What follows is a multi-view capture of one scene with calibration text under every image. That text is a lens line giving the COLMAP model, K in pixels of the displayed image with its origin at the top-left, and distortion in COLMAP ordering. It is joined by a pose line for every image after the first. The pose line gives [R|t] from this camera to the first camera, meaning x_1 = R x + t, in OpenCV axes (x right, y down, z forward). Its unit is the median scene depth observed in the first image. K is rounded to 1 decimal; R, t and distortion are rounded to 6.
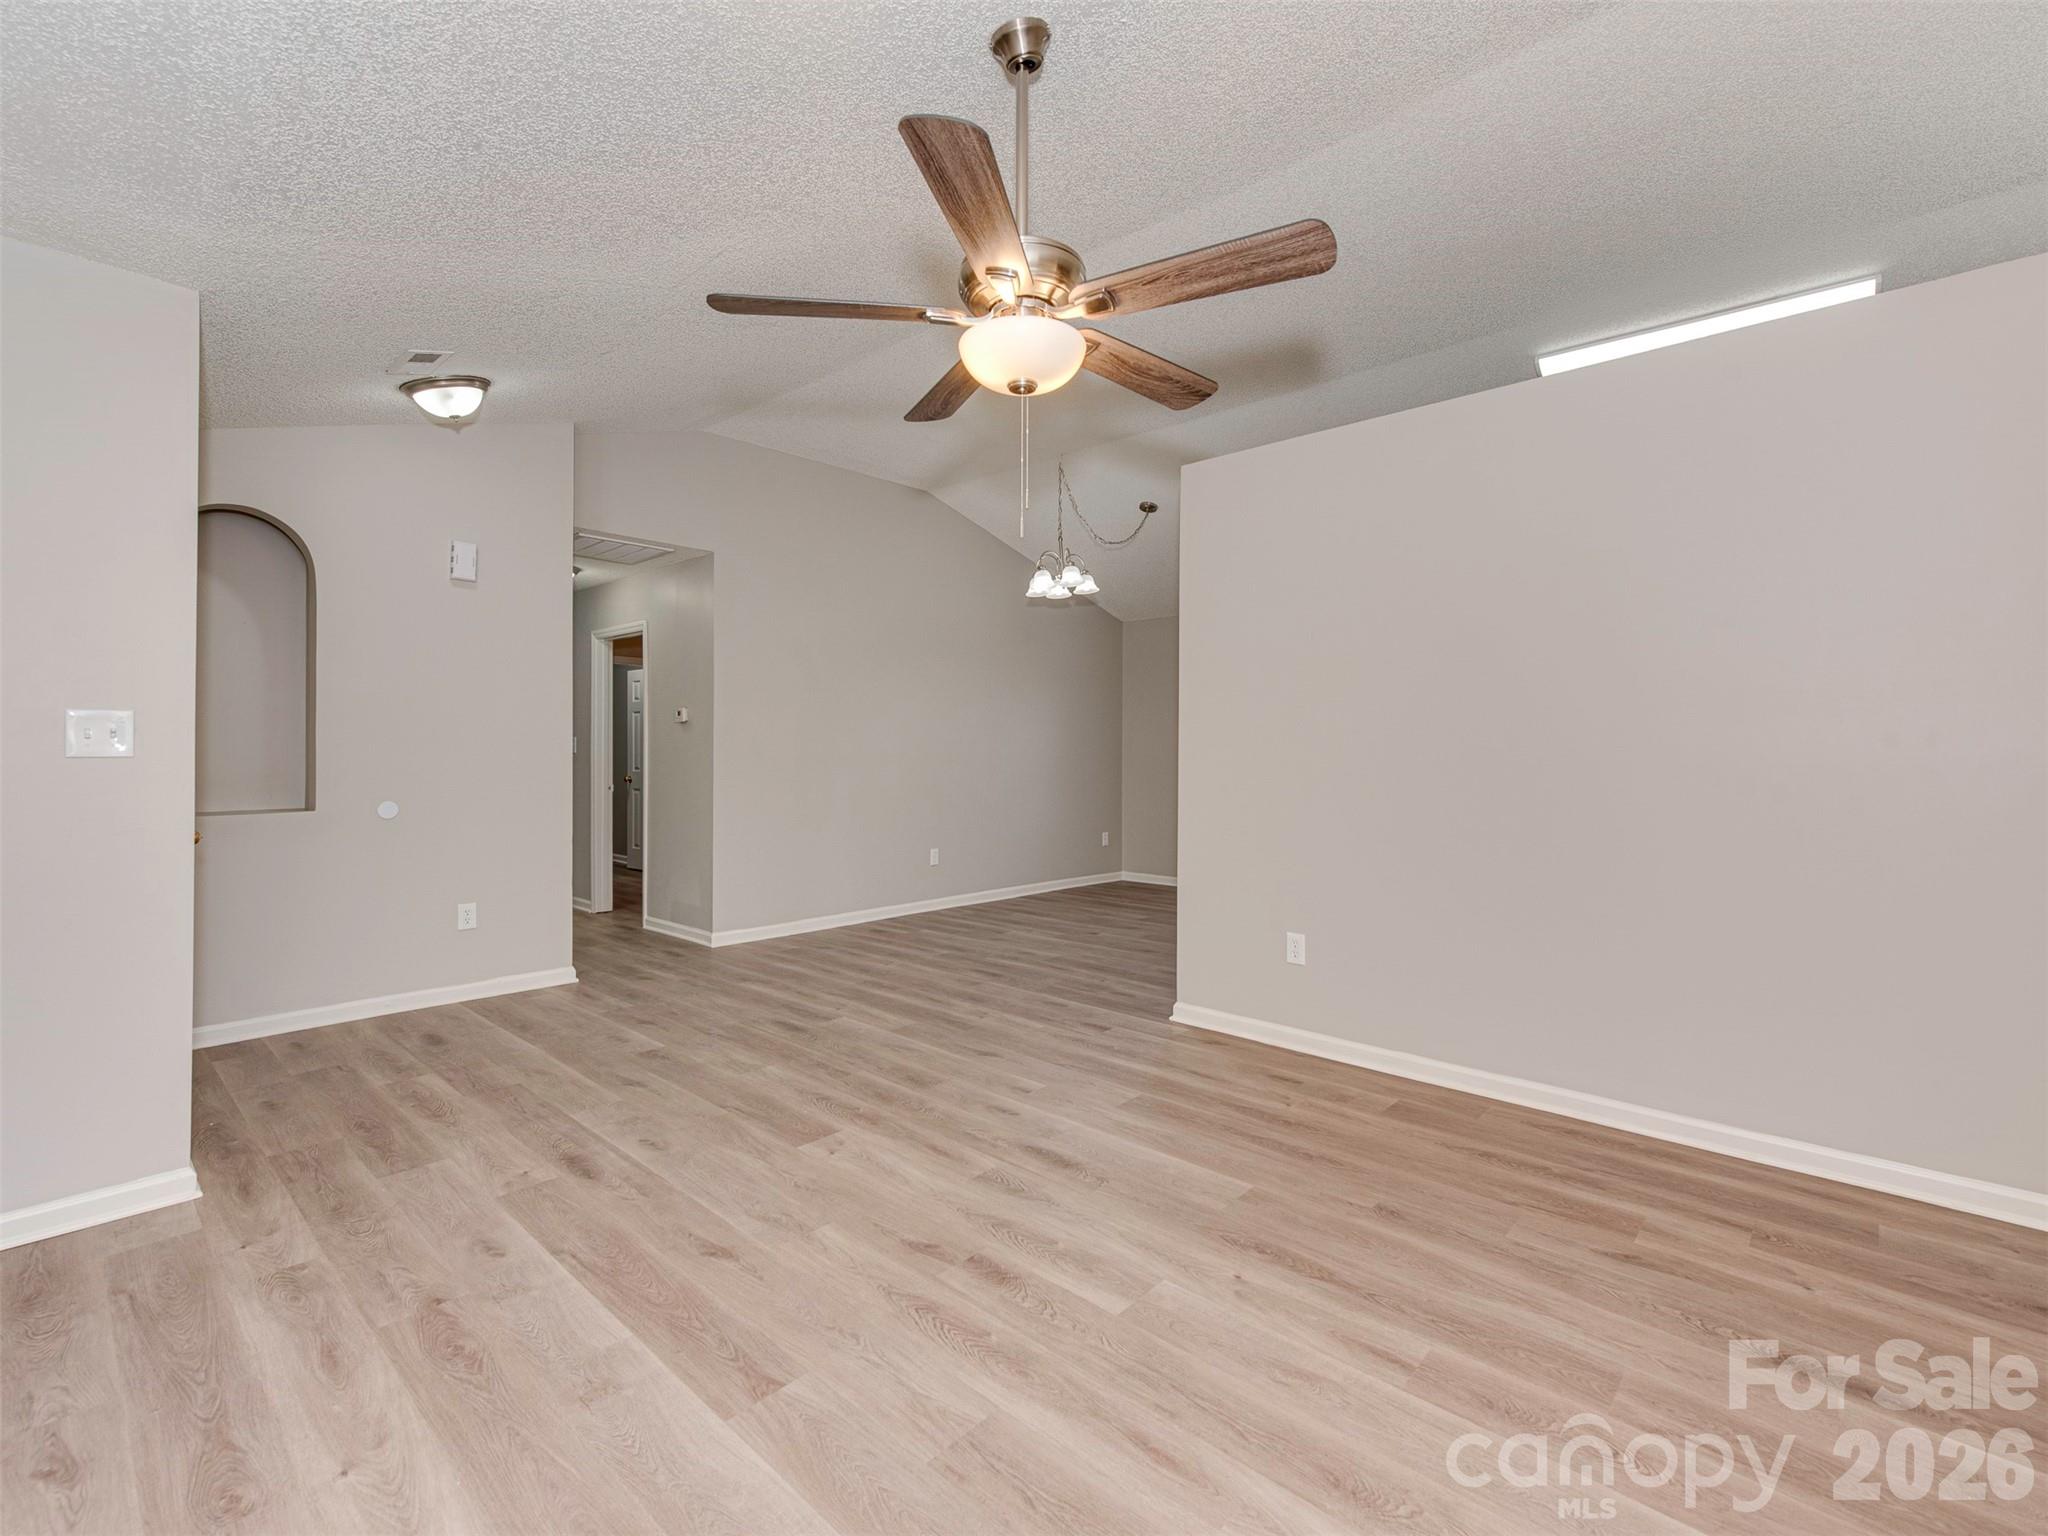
lens RADIAL K [[910.1, 0, 1069.5], [0, 910.1, 755.4], [0, 0, 1]] dist [0.008679, -0.004497]
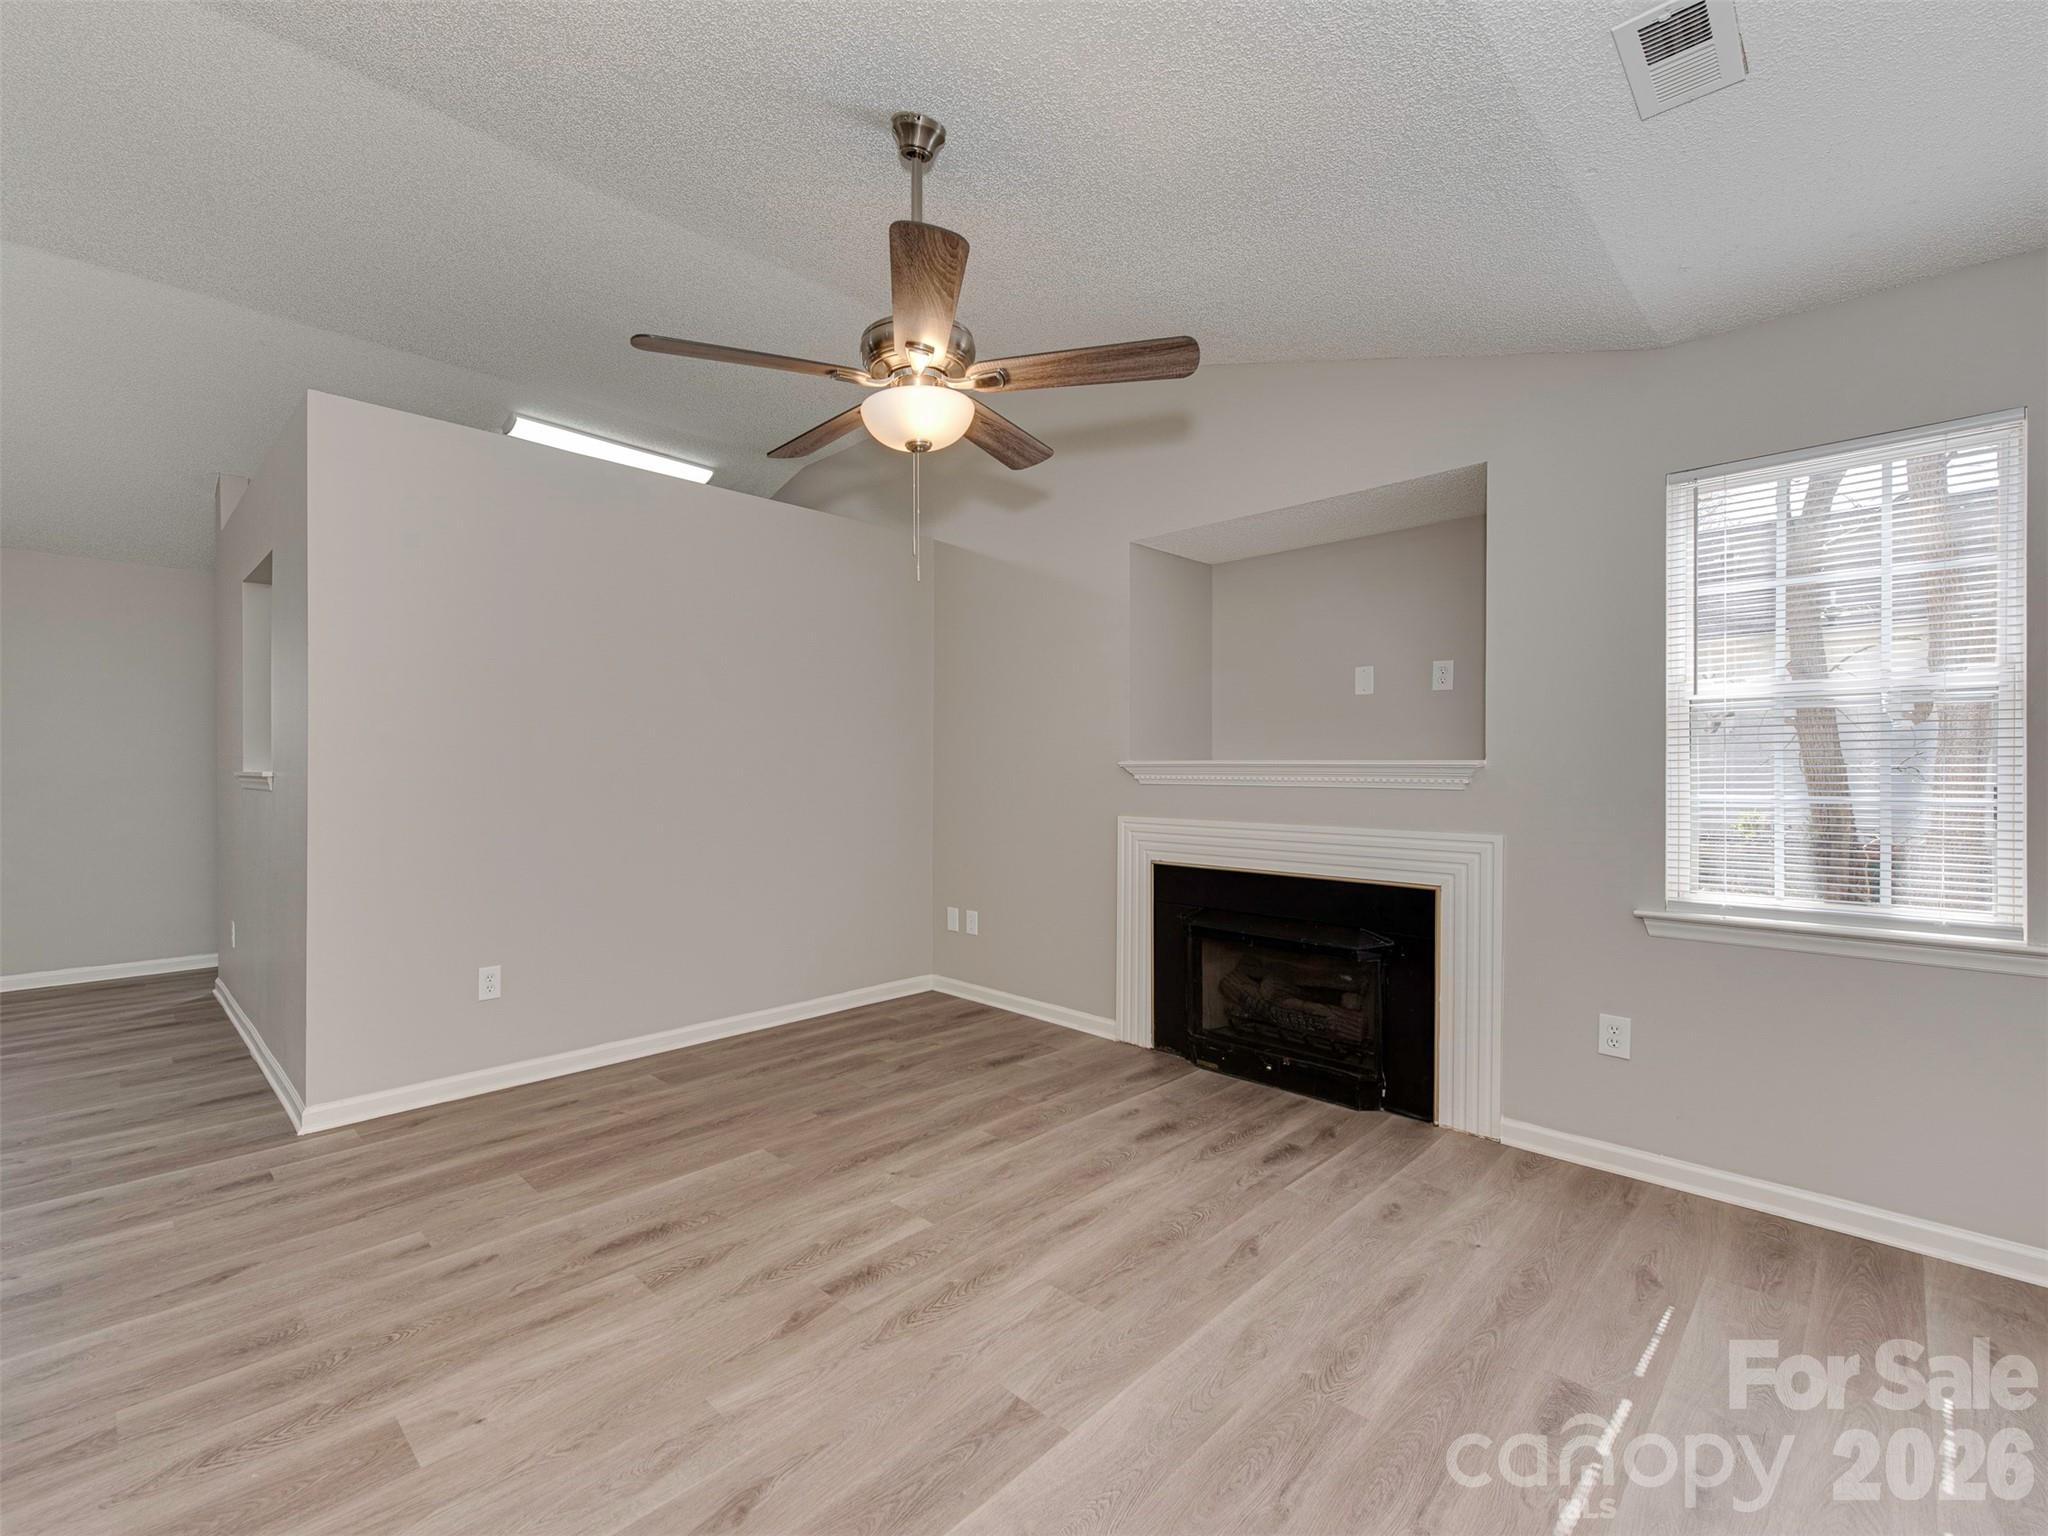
lens RADIAL K [[910.1, 0, 901.1], [0, 910.1, 770.6], [0, 0, 1]] dist [0.008679, -0.004497]
pose [[0.110339, -0.005301, 0.993880, -0.867758], [0.006708, 0.999967, 0.004589, -0.006374], [-0.993871, 0.006160, 0.110371, 0.663269]]
